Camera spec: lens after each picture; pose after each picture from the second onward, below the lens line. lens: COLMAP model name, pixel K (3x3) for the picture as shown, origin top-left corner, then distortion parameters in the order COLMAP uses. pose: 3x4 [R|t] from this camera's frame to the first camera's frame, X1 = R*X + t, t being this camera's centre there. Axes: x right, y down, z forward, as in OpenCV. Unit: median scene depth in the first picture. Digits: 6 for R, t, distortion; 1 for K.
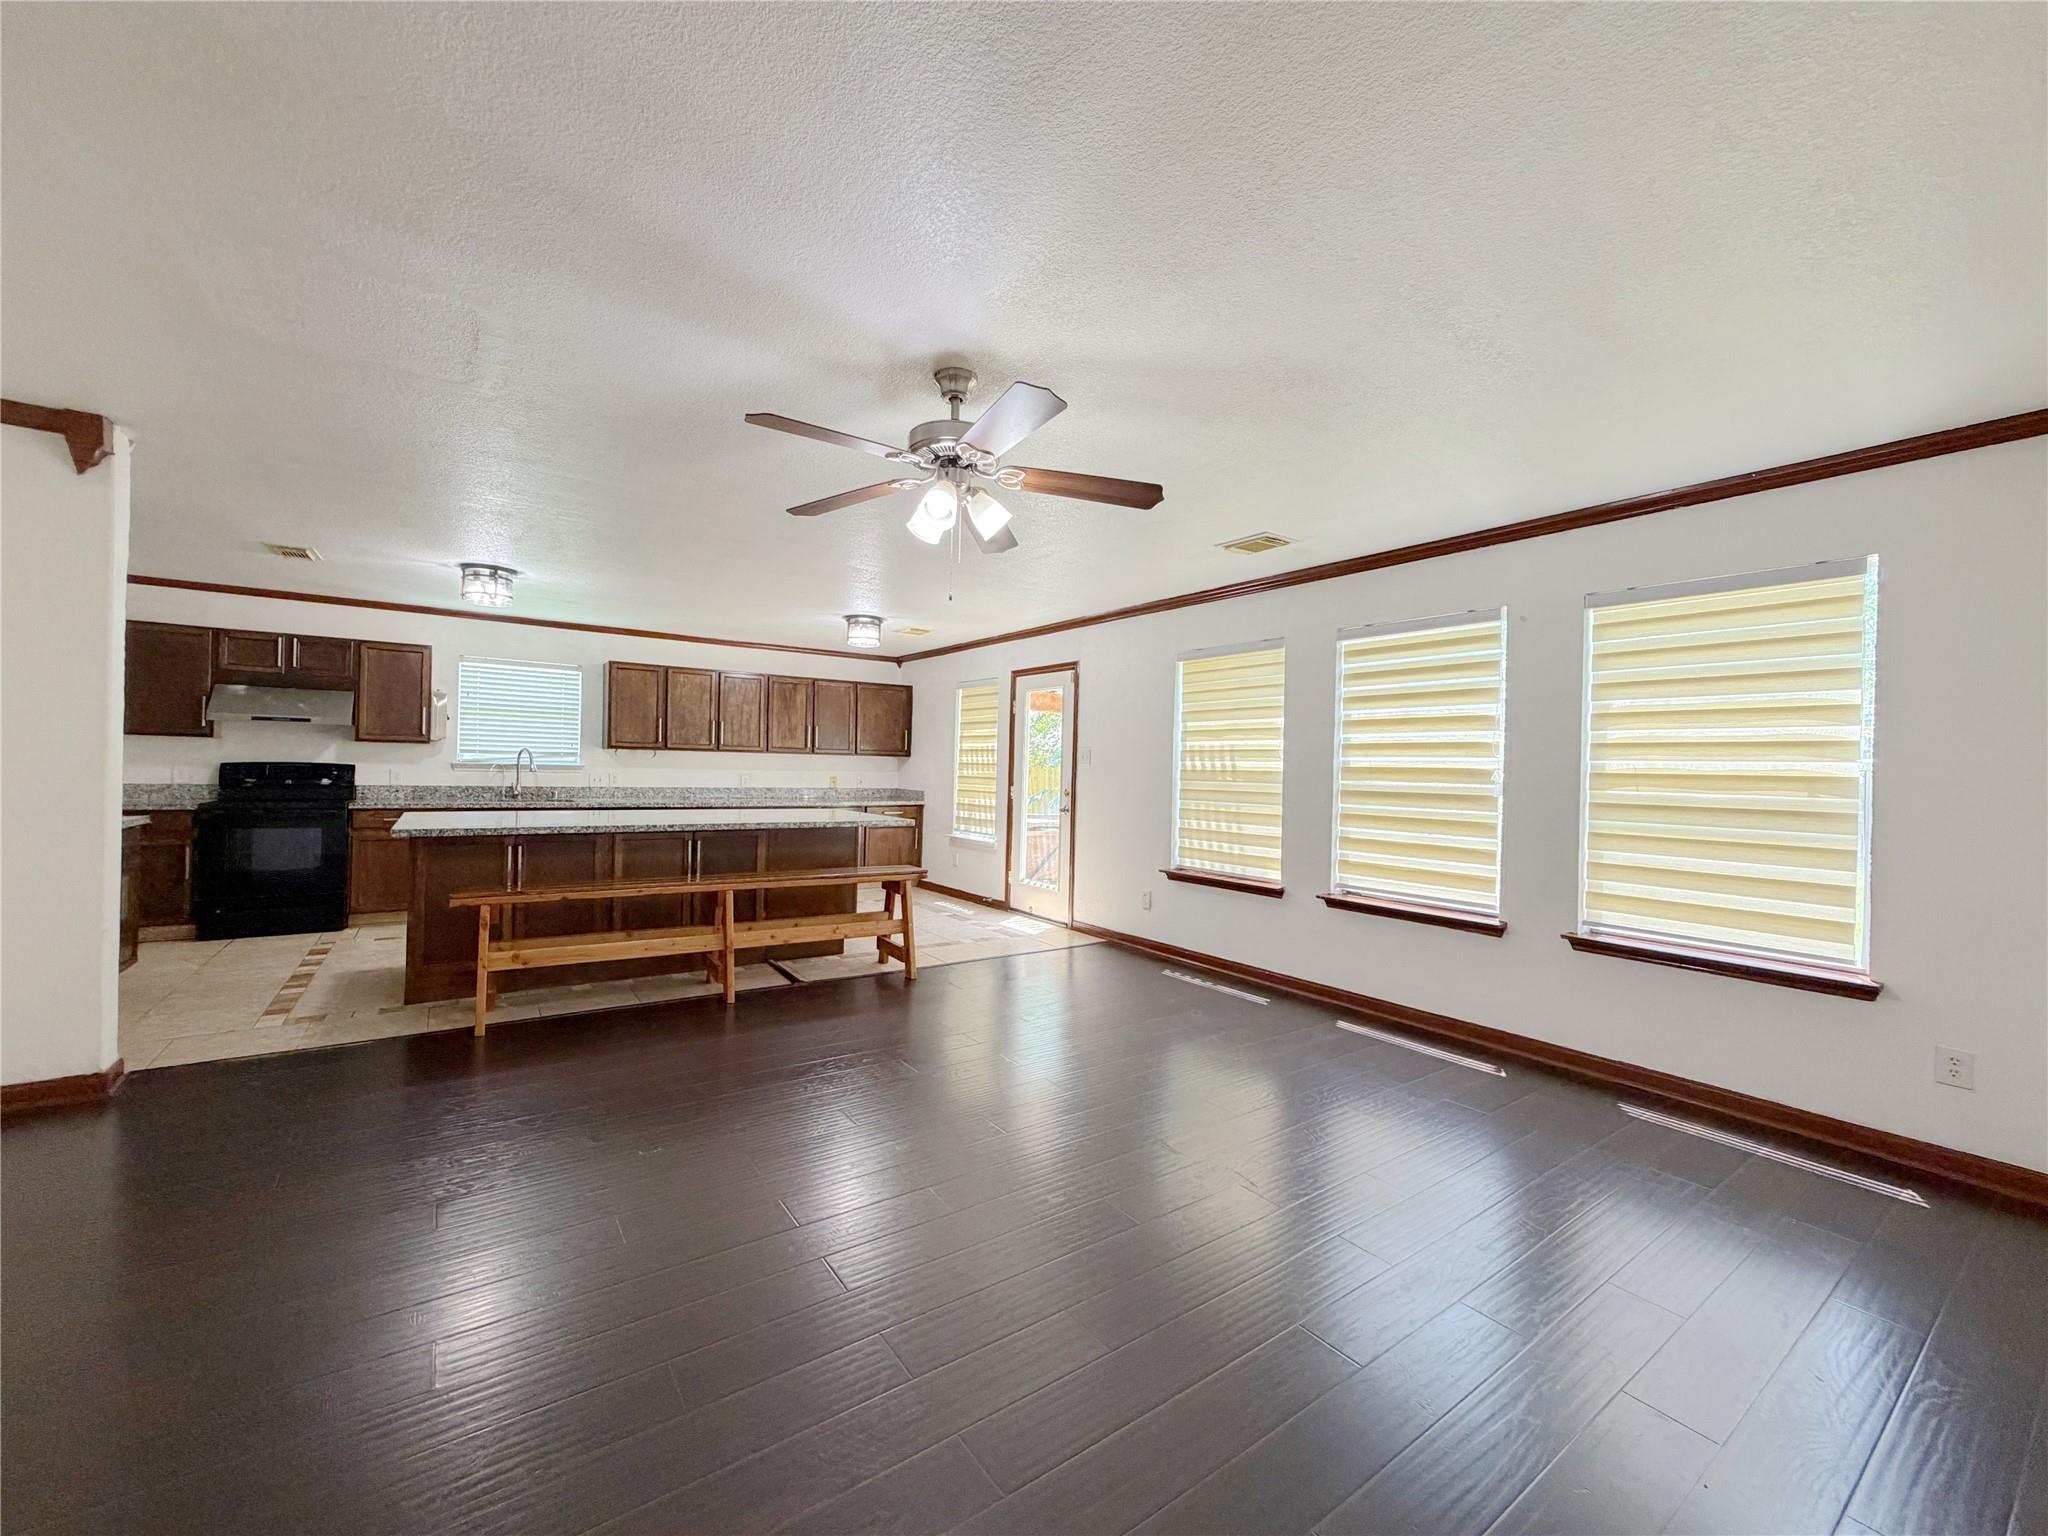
lens RADIAL K [[818.2, 0, 1011.6], [0, 818.2, 769.3], [0, 0, 1]] dist [-0.000274, 0.000452]
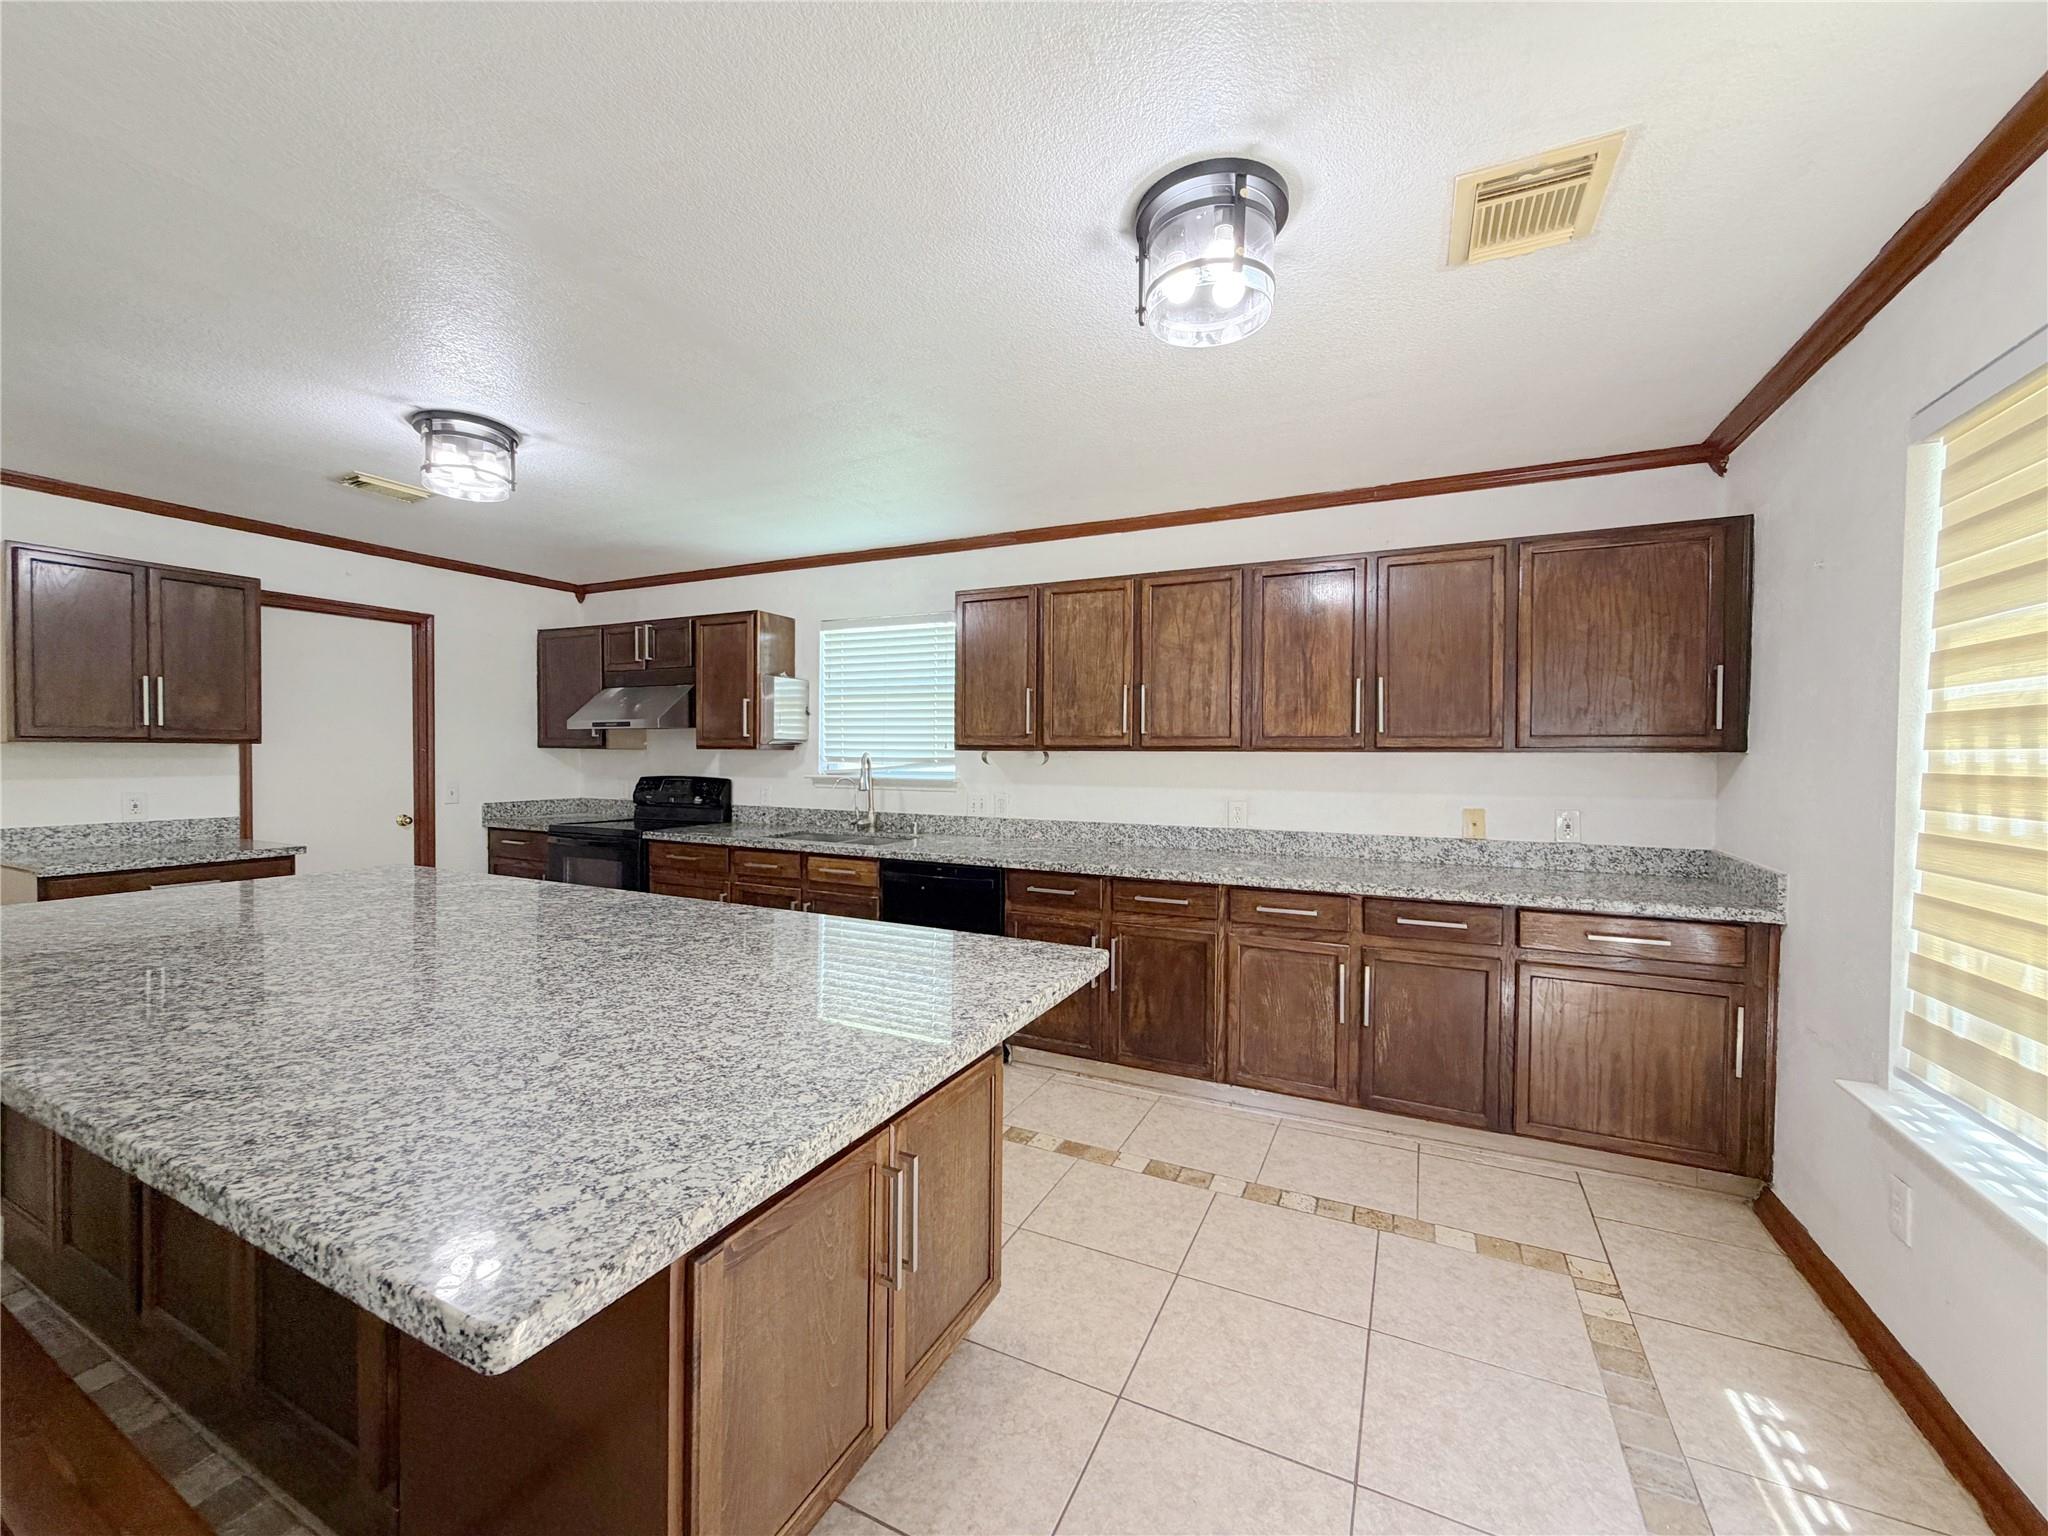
lens RADIAL K [[818.2, 0, 1011.6], [0, 818.2, 769.3], [0, 0, 1]] dist [-0.000274, 0.000452]
pose [[0.486376, -0.003856, -0.873741, 0.012386], [0.001845, 0.999993, -0.003386, -0.013062], [0.873747, 0.000035, 0.486380, 0.962249]]
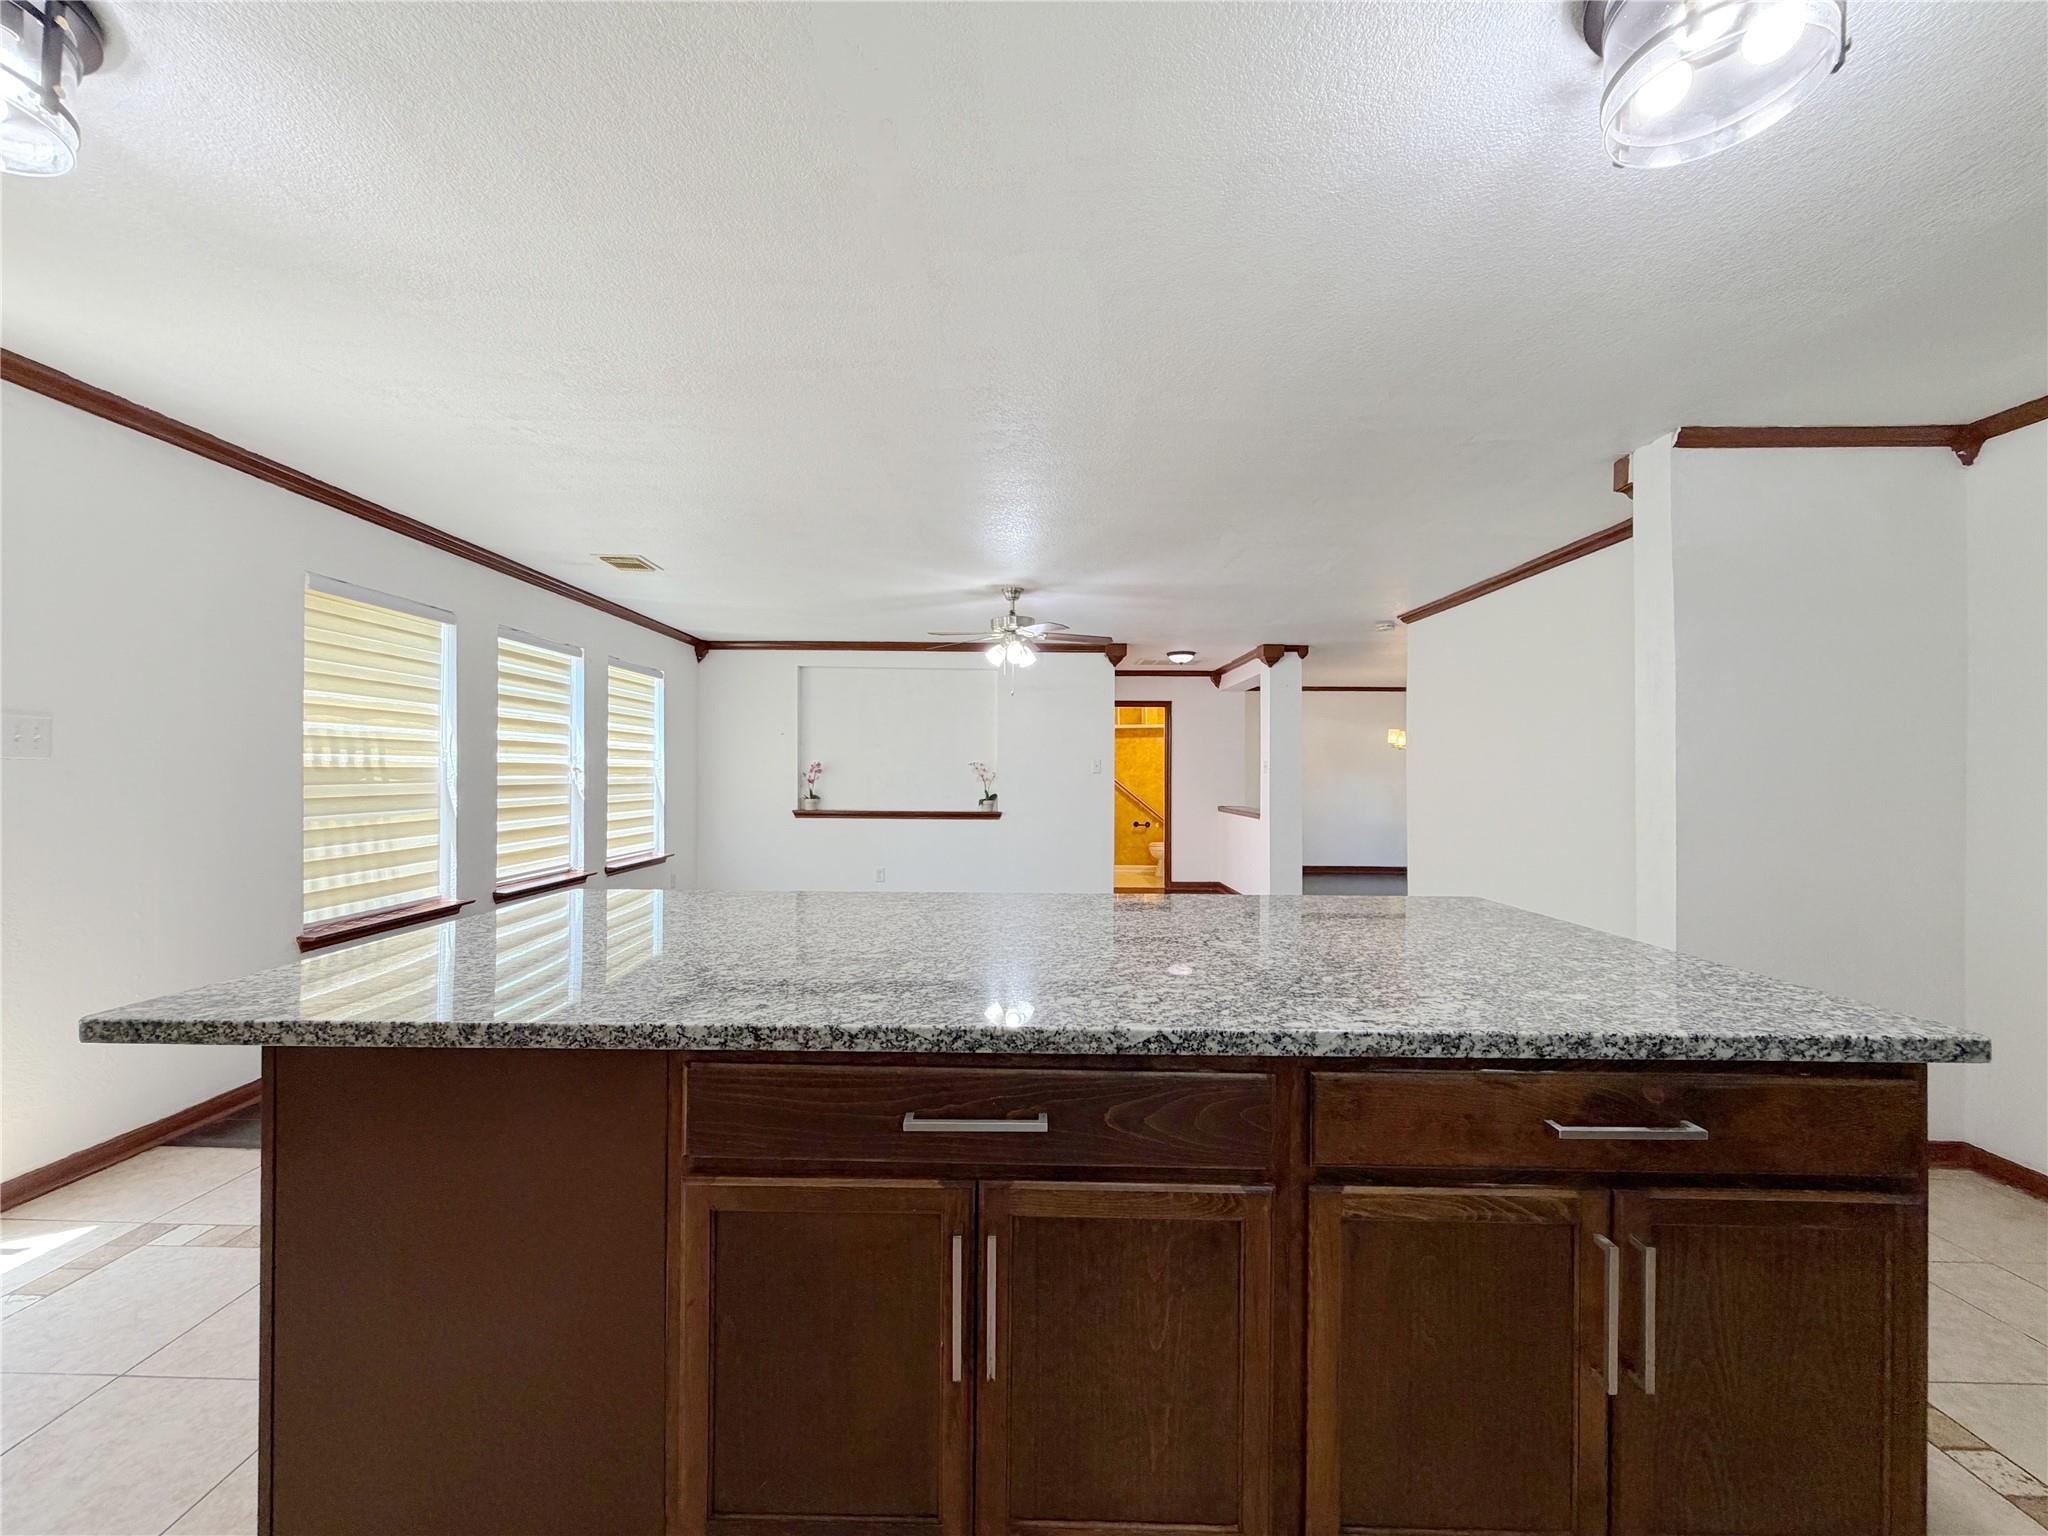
lens RADIAL K [[818.2, 0, 1011.6], [0, 818.2, 769.3], [0, 0, 1]] dist [-0.000274, 0.000452]
pose [[-0.812358, -0.024448, 0.582646, -0.565038], [-0.022462, 0.999691, 0.010630, -0.015986], [-0.582726, -0.004452, -0.812656, 1.176553]]
